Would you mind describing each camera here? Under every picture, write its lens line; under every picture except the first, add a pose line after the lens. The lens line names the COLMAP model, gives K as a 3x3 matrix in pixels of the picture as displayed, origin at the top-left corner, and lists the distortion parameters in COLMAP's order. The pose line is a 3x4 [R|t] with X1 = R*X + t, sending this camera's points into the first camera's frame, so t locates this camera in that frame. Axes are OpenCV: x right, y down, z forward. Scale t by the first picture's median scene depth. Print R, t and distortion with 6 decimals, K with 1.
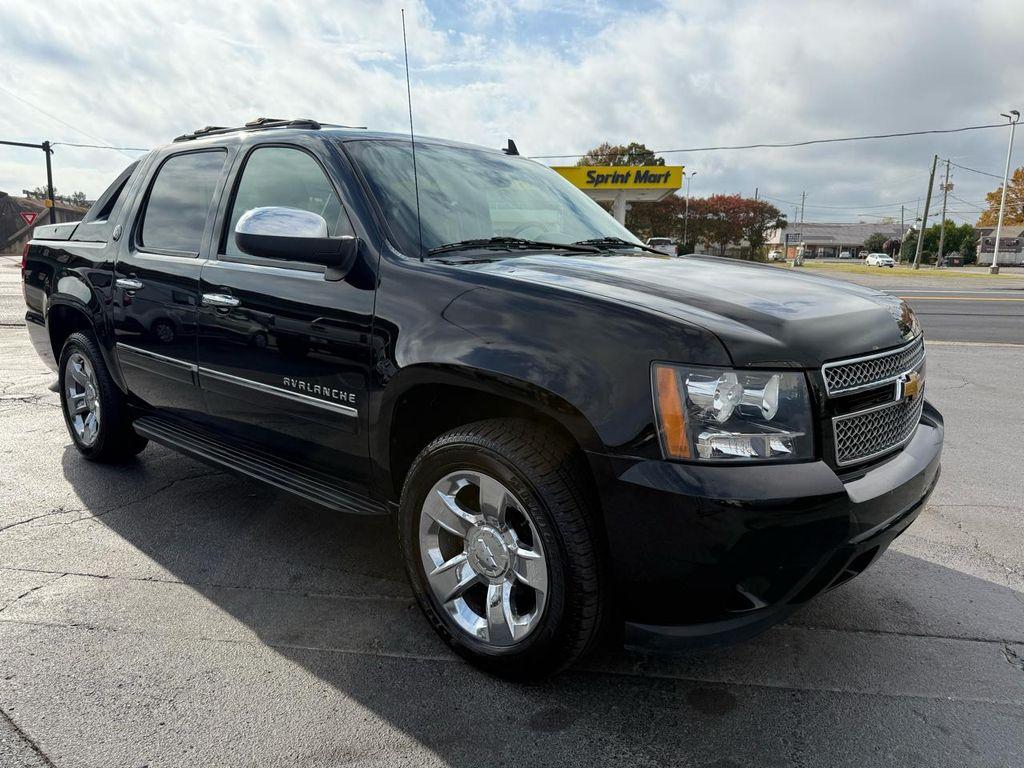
lens RADIAL K [[751.1, 0, 516.6], [0, 751.1, 384.3], [0, 0, 1]] dist [0.042345, -0.062983]
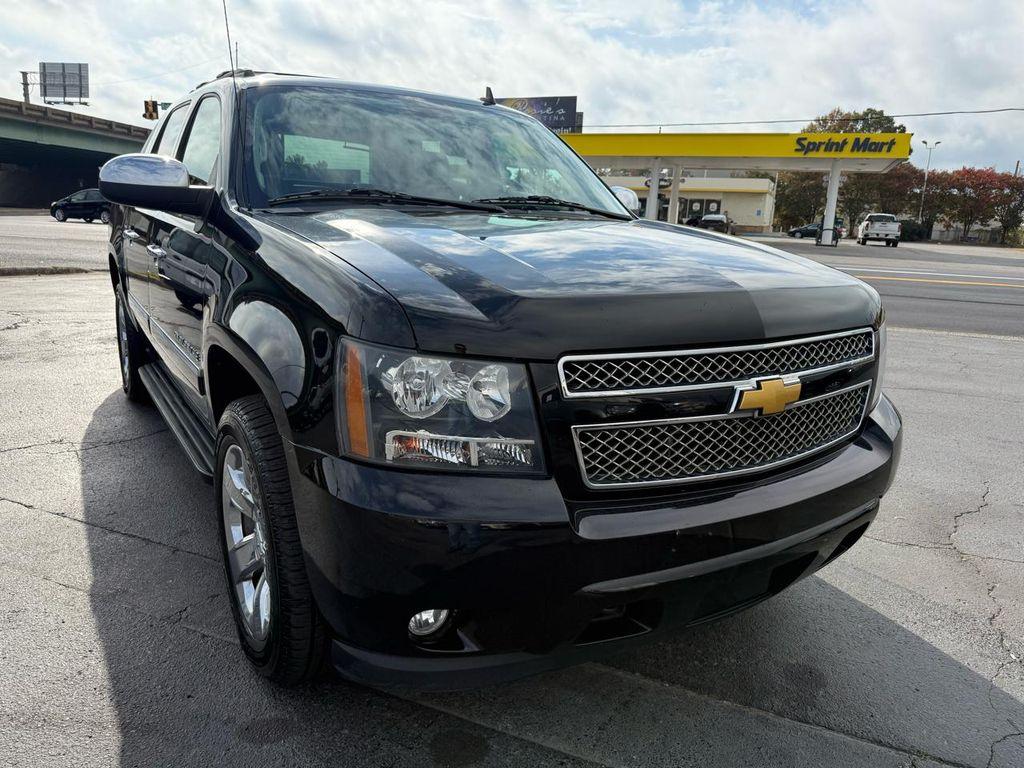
lens RADIAL K [[751.1, 0, 509.3], [0, 751.1, 382.1], [0, 0, 1]] dist [0.042345, -0.062983]
pose [[0.958883, 0.086910, -0.270165, 0.342892], [-0.077746, 0.995981, 0.044459, -0.018348], [0.272944, -0.021627, 0.961787, 0.149691]]
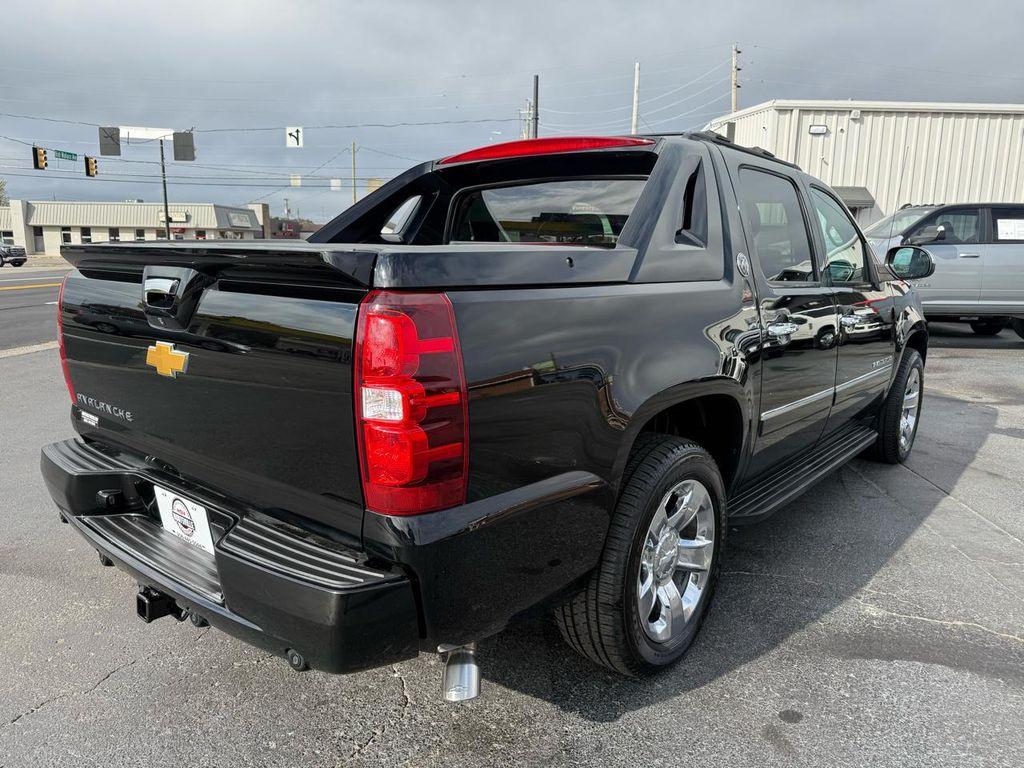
lens RADIAL K [[751.1, 0, 532.6], [0, 751.1, 398.6], [0, 0, 1]] dist [0.042345, -0.062983]
pose [[-0.071116, -0.209843, 0.975145, -1.492643], [0.165504, 0.961587, 0.218996, -0.325099], [-0.983642, 0.176964, -0.033654, 1.513336]]
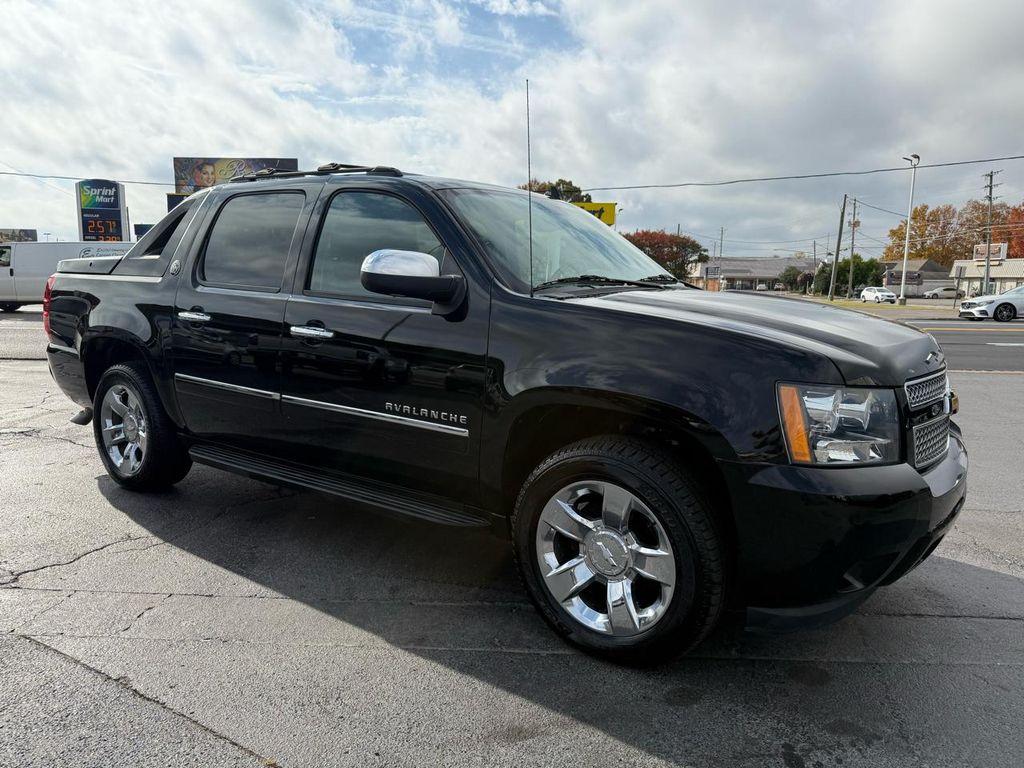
lens RADIAL K [[751.1, 0, 515.1], [0, 751.1, 382.4], [0, 0, 1]] dist [0.042345, -0.062983]
pose [[0.995292, -0.010344, 0.096367, -0.201878], [0.014462, 0.999007, -0.042133, 0.008882], [-0.095836, 0.043328, 0.994454, -0.086266]]
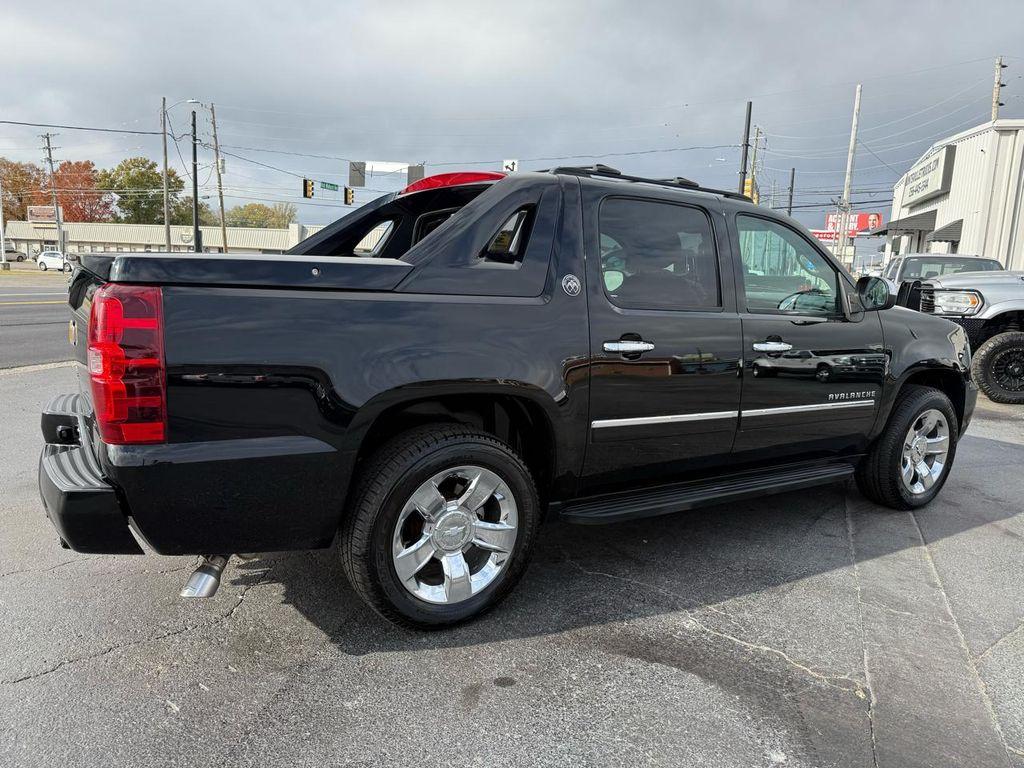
lens RADIAL K [[751.1, 0, 512.8], [0, 751.1, 388.9], [0, 0, 1]] dist [0.042345, -0.062983]
pose [[0.250180, -0.158312, 0.955169, -1.587128], [0.137737, 0.982327, 0.126737, -0.246273], [-0.958352, 0.099855, 0.267564, 1.058816]]
